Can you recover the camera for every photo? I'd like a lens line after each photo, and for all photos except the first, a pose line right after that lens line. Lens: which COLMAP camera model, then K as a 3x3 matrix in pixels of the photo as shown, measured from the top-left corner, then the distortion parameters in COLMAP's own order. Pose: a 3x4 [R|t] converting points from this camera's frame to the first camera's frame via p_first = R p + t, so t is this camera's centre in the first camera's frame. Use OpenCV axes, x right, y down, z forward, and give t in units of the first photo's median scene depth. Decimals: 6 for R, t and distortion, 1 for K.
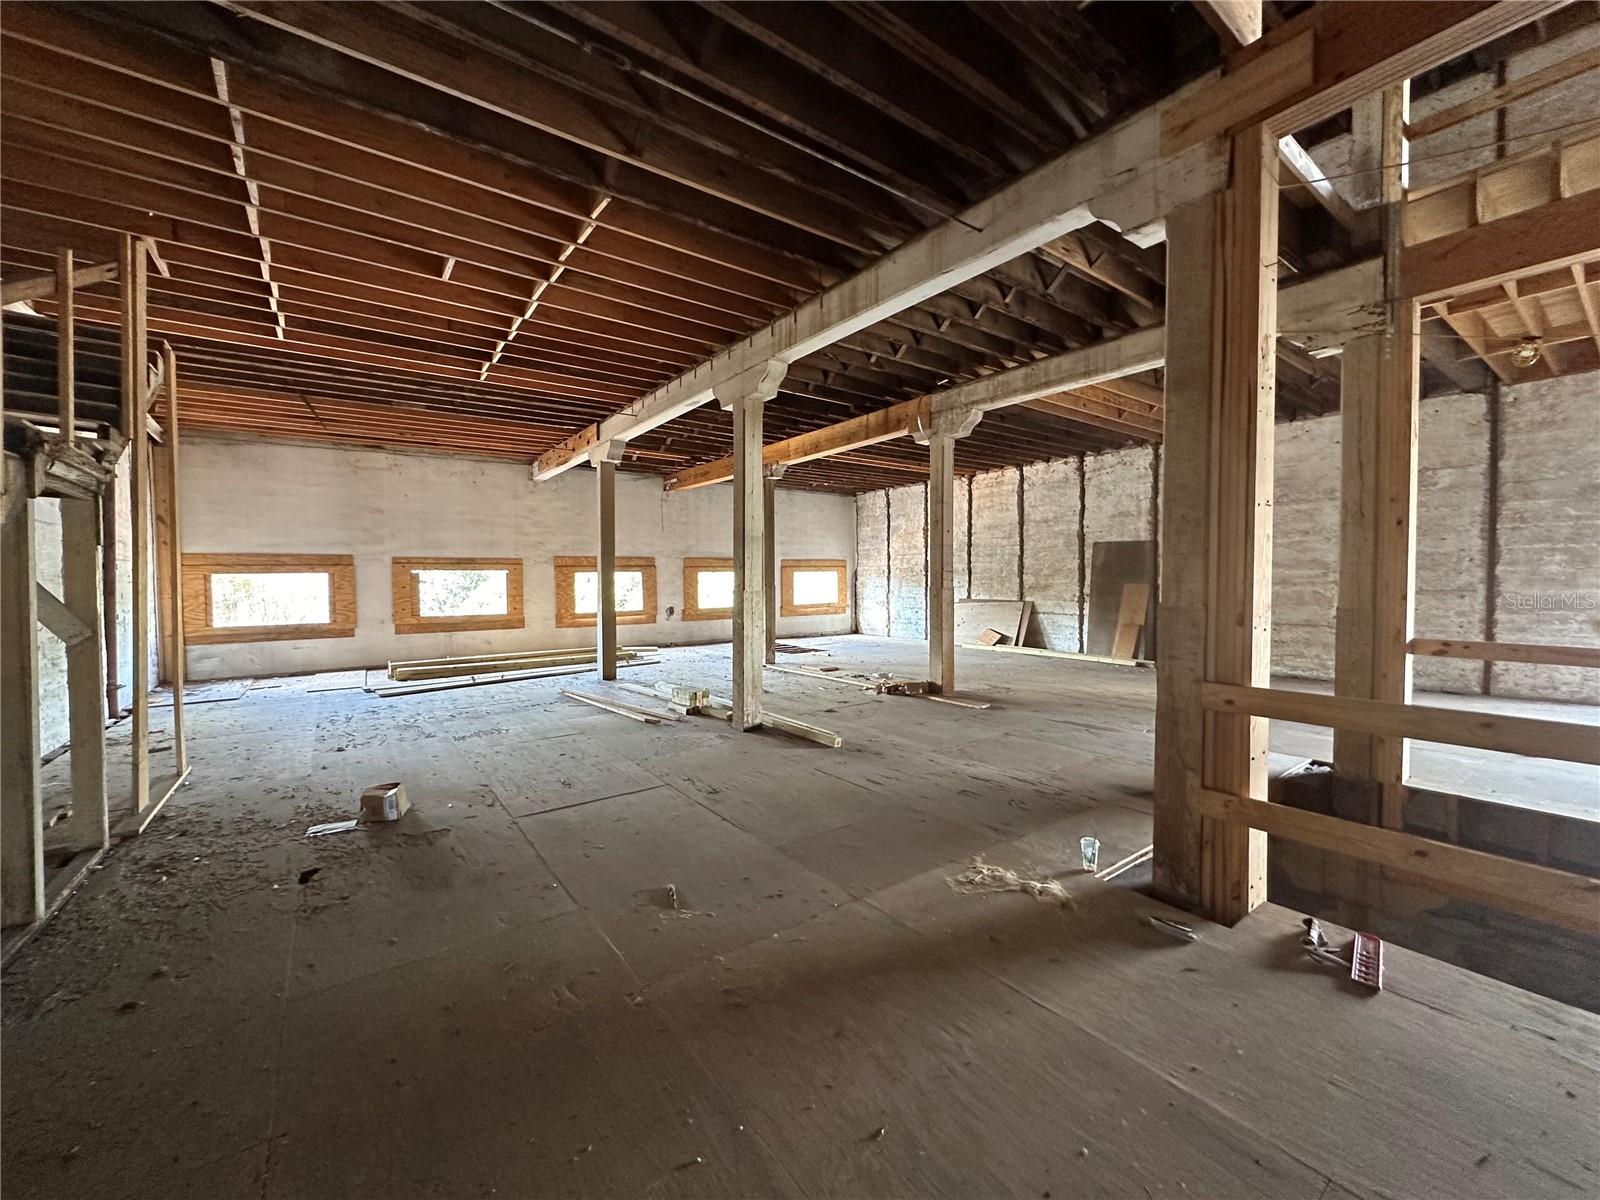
lens RADIAL K [[640.7, 0, 800.0], [0, 640.7, 598.4], [0, 0, 1]] dist [-0.005132, 0.001958]
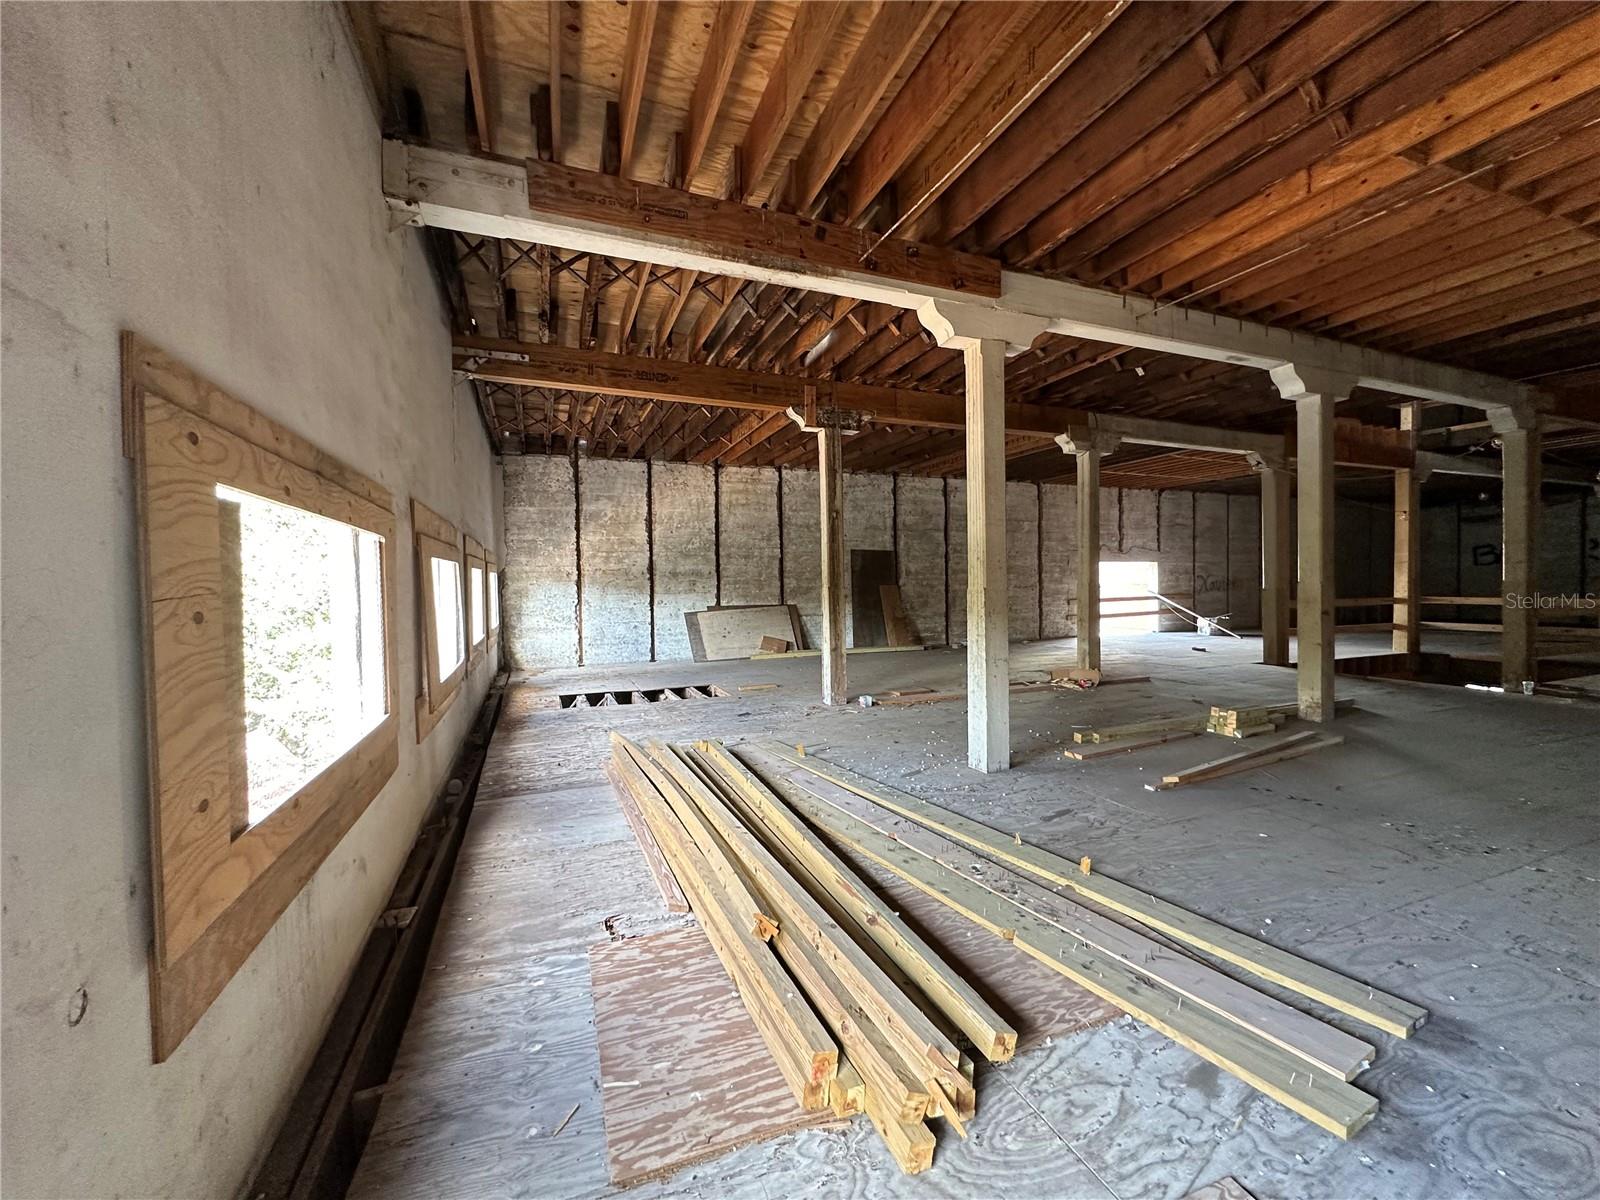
lens RADIAL K [[640.7, 0, 796.3], [0, 640.7, 600.7], [0, 0, 1]] dist [-0.005132, 0.001958]
pose [[0.251315, -0.016130, 0.967771, -1.523929], [0.044407, 0.999000, 0.005119, -0.016791], [-0.966886, 0.041689, 0.251780, 1.853275]]
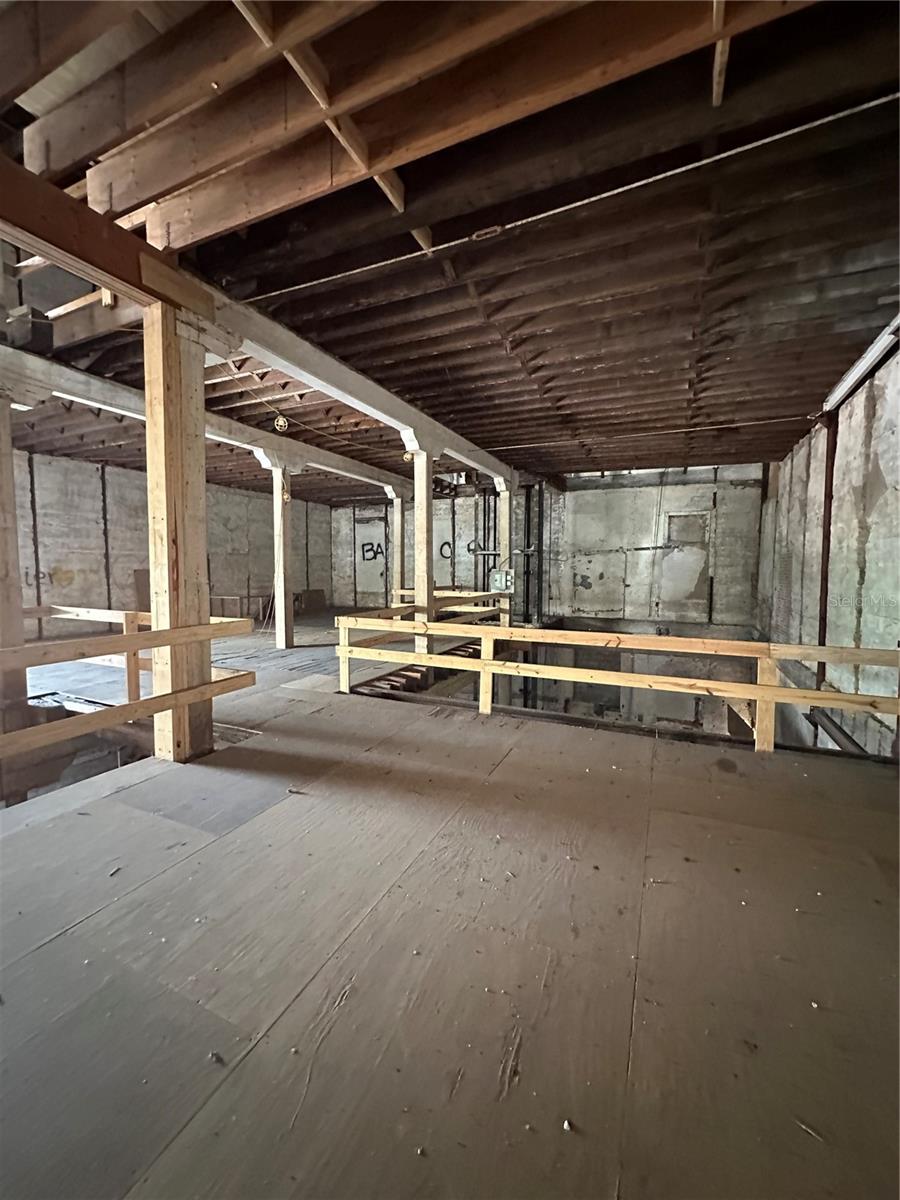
lens RADIAL K [[480.5, 0, 453.2], [0, 480.5, 599.6], [0, 0, 1]] dist [-0.005132, 0.001958]
pose [[-0.486436, -0.054730, 0.872000, -0.045659], [0.027549, 0.996579, 0.077917, 0.001050], [-0.873282, 0.061924, -0.483264, -0.027368]]
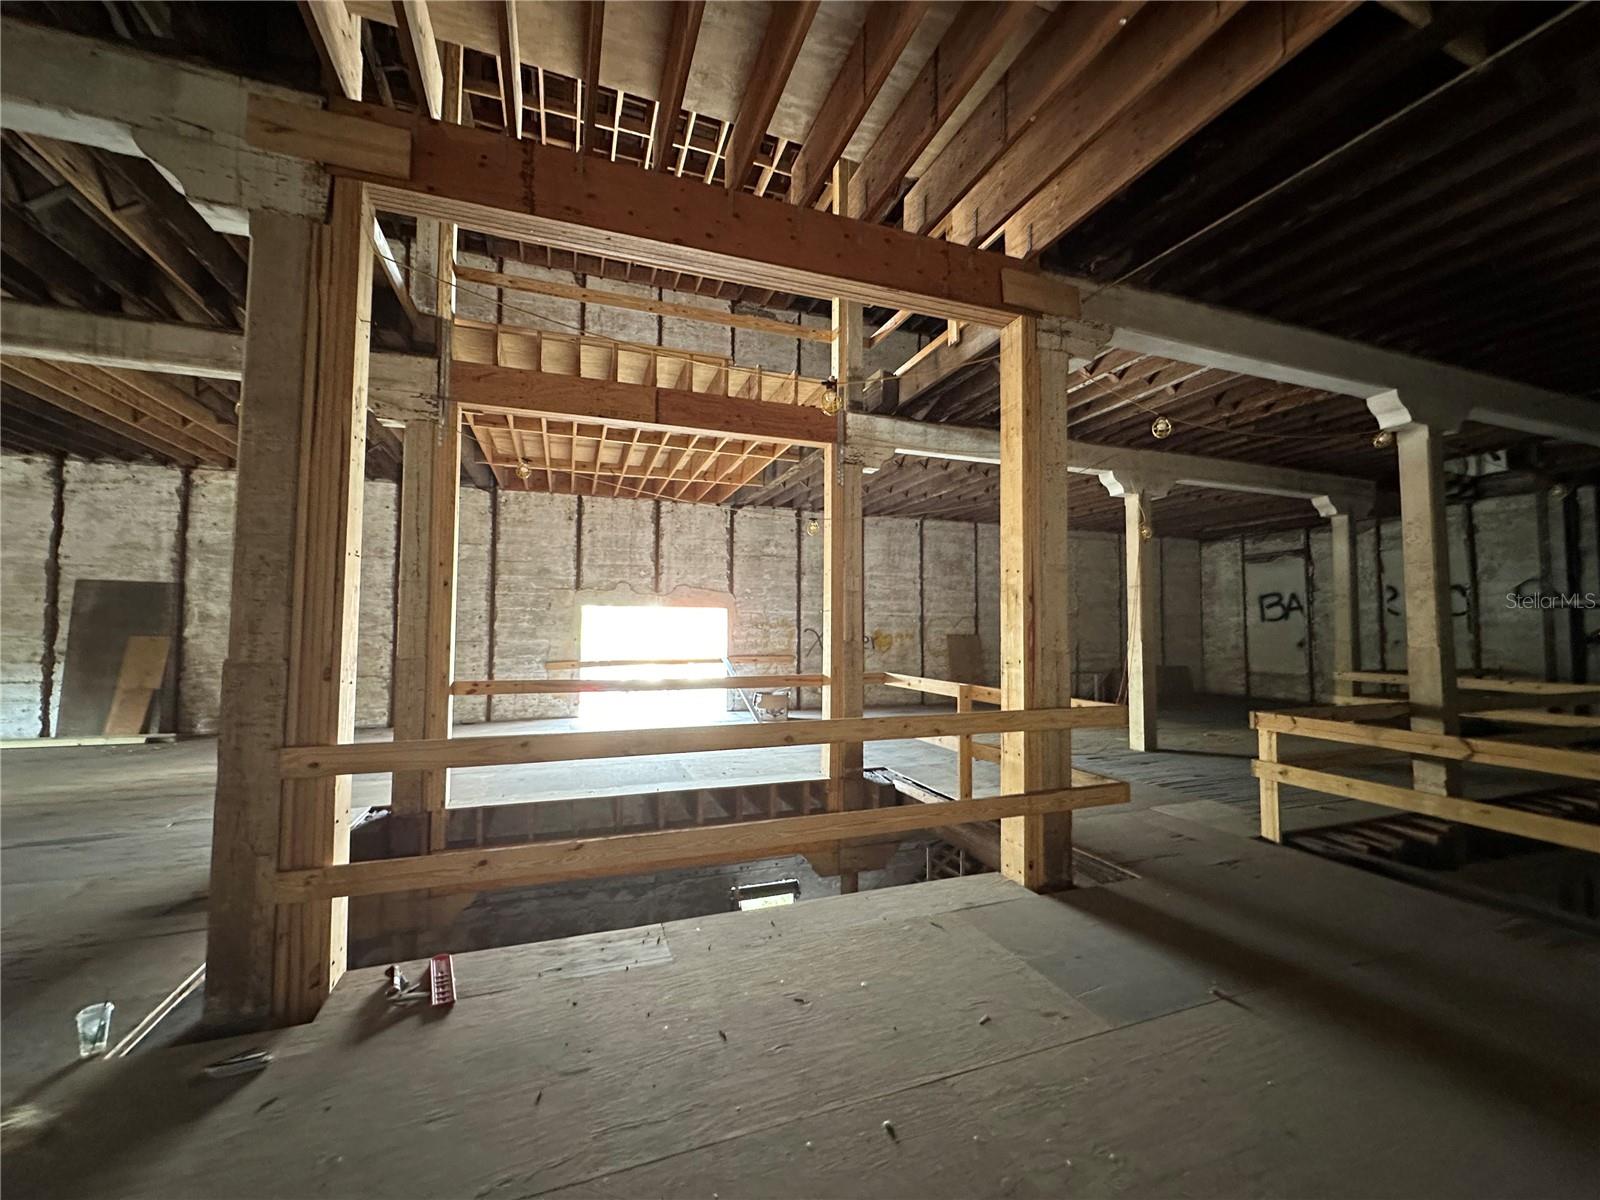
lens RADIAL K [[640.7, 0, 797.6], [0, 640.7, 598.4], [0, 0, 1]] dist [-0.005132, 0.001958]
pose [[0.277694, 0.054294, 0.959134, -0.013887], [0.024727, 0.997667, -0.063634, -0.000206], [-0.960351, 0.041387, 0.275704, 0.044964]]
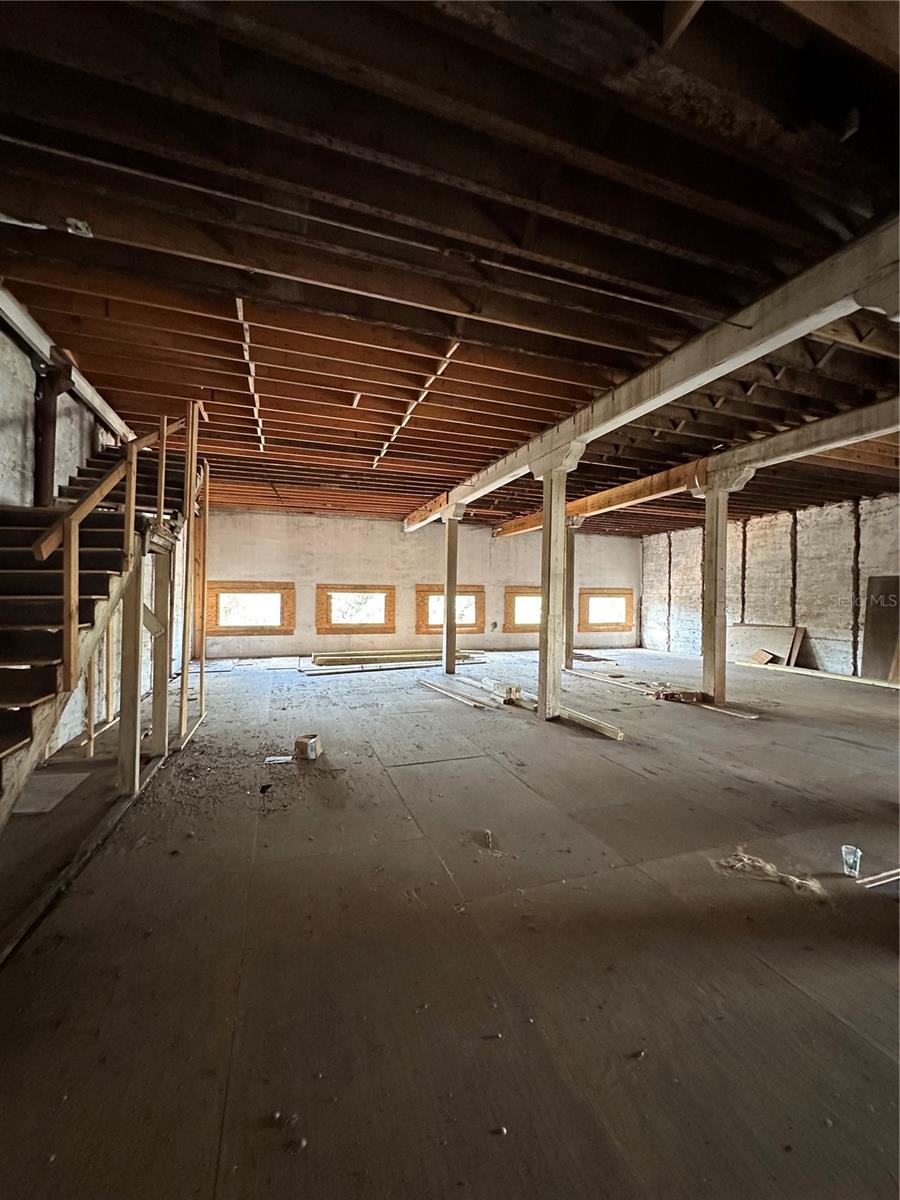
lens RADIAL K [[480.5, 0, 449.6], [0, 480.5, 600.2], [0, 0, 1]] dist [-0.005132, 0.001958]
pose [[0.956601, 0.019259, -0.290763, 0.007712], [-0.027703, 0.999305, -0.024955, -0.013650], [0.290080, 0.031927, 0.956470, -0.020867]]
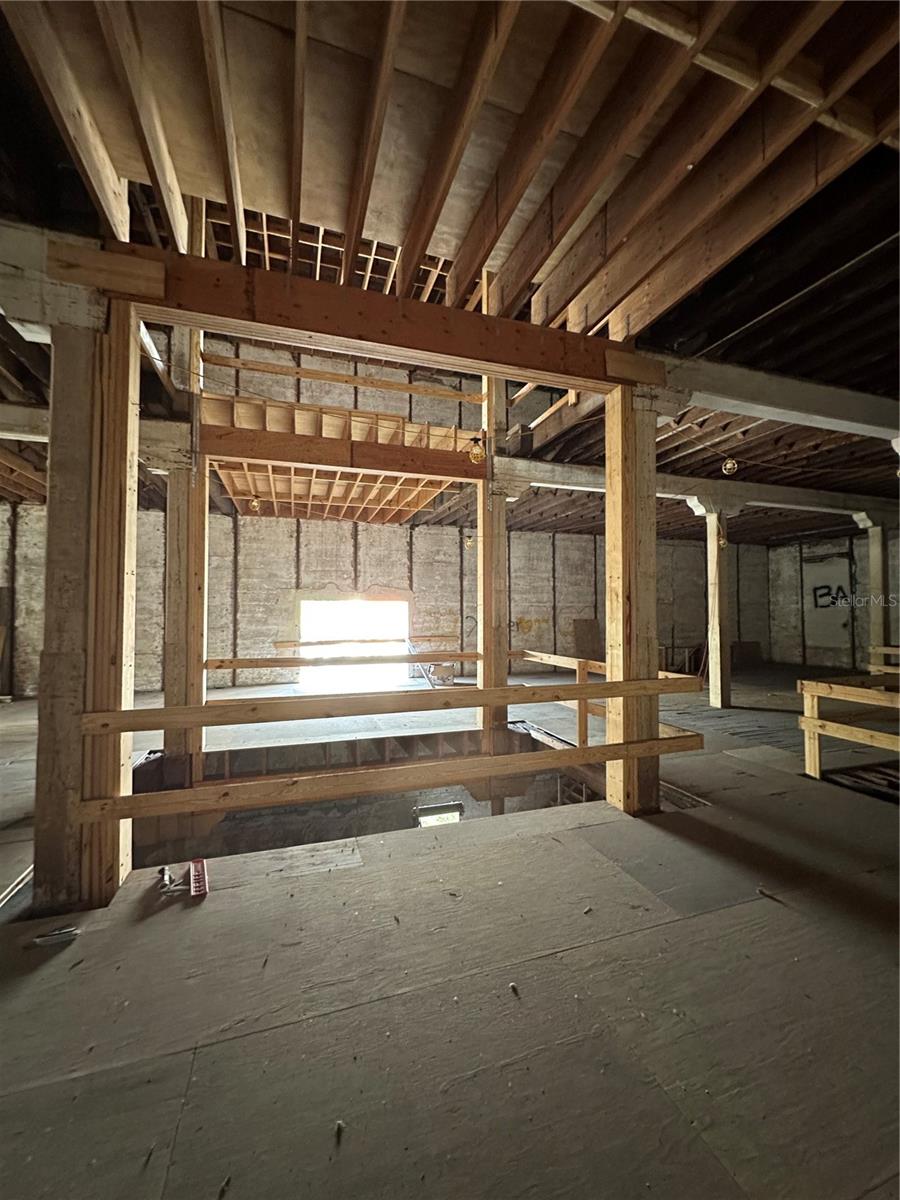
lens RADIAL K [[480.5, 0, 449.8], [0, 480.5, 599.6], [0, 0, 1]] dist [-0.005132, 0.001958]
pose [[0.306241, 0.034046, 0.951345, -0.021492], [0.031645, 0.998444, -0.045919, -0.013389], [-0.951428, 0.044168, 0.304687, 0.024666]]
